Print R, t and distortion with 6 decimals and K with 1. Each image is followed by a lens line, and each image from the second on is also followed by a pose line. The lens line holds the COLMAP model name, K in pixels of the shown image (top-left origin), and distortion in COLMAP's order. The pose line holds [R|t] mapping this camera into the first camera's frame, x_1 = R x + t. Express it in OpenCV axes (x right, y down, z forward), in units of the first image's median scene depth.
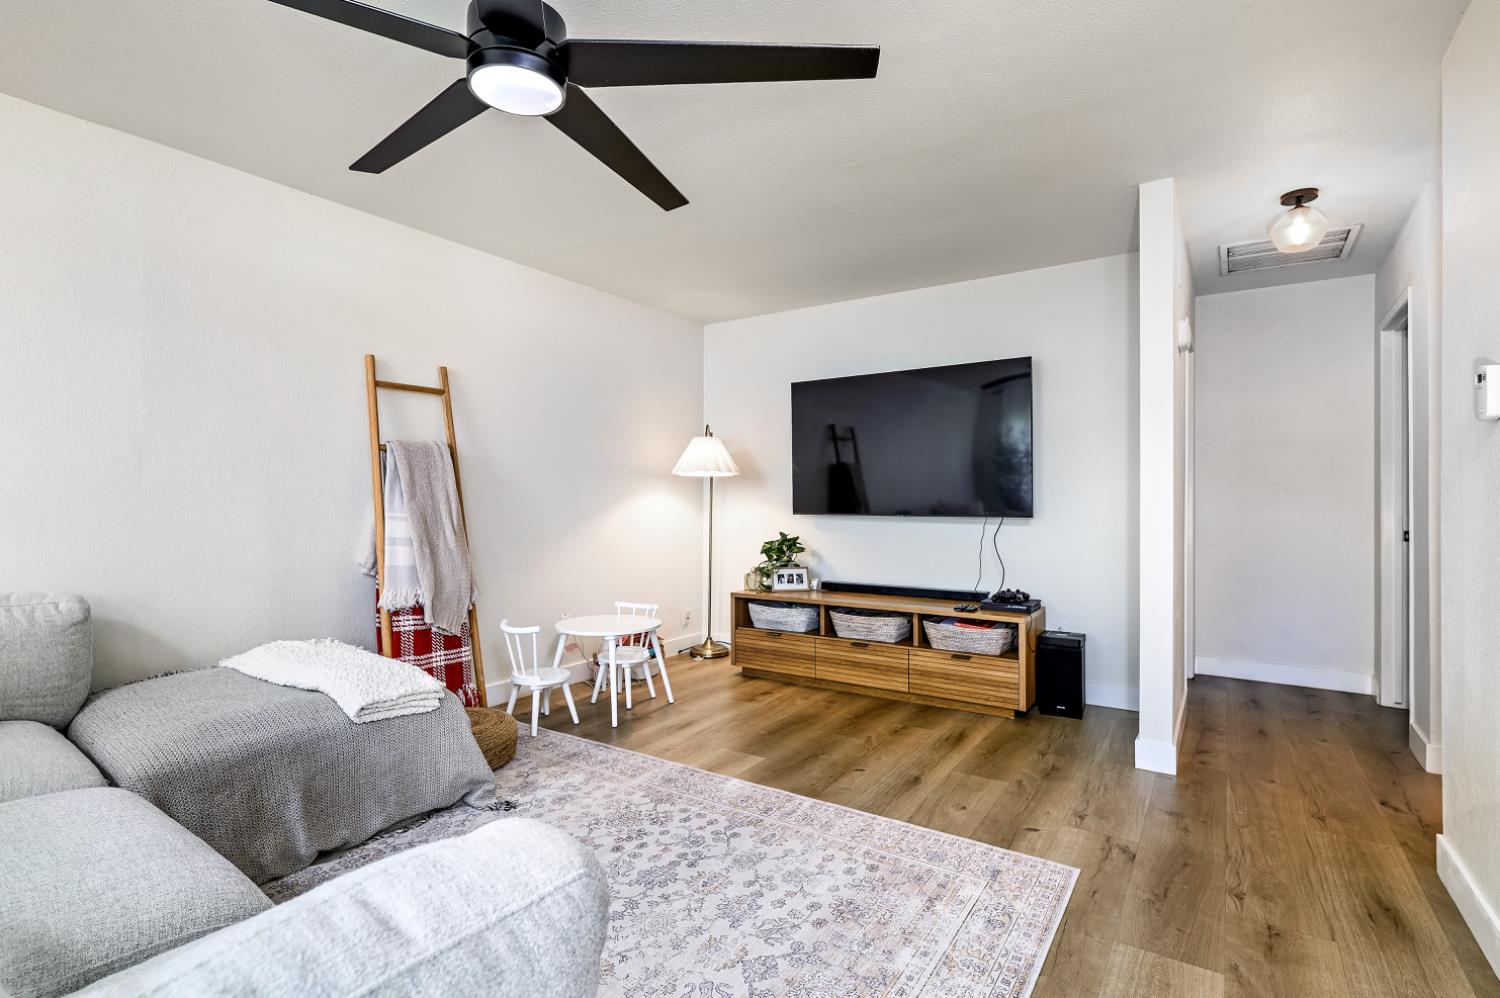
lens RADIAL K [[713.8, 0, 744.8], [0, 713.8, 497.2], [0, 0, 1]] dist [-0.001562, -0.000114]
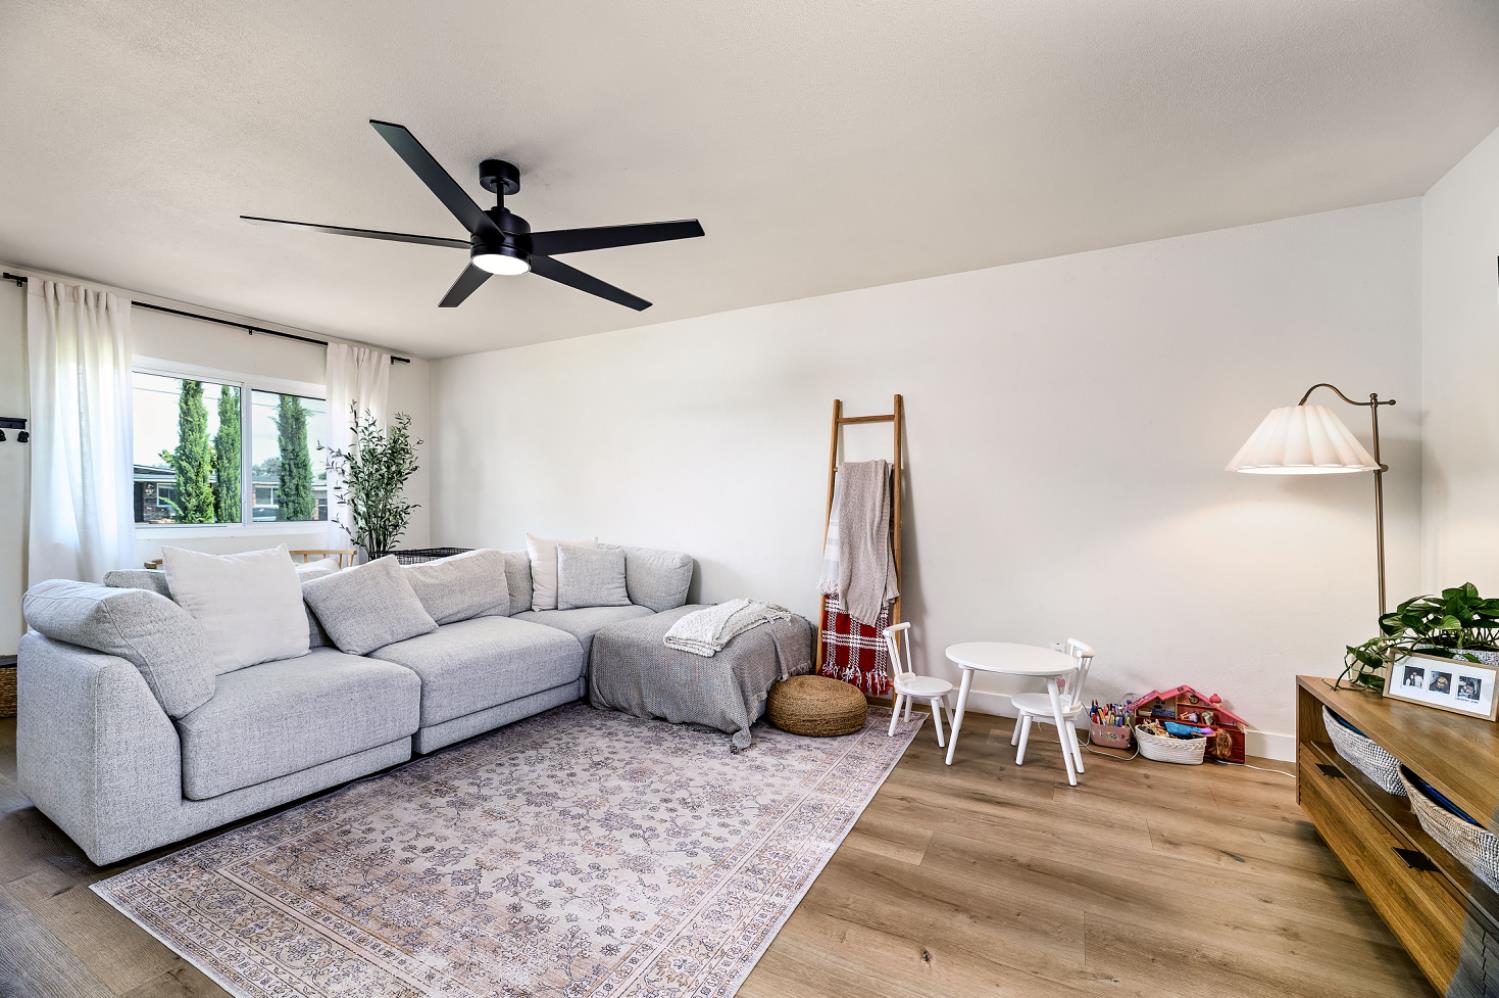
lens RADIAL K [[619.2, 0, 743.3], [0, 619.2, 507.6], [0, 0, 1]] dist [0.004780, -0.000259]
pose [[0.096882, -0.000943, -0.995295, 0.731642], [-0.001919, 0.999998, -0.001134, 0.001717], [0.995294, 0.002020, 0.096880, 0.863842]]
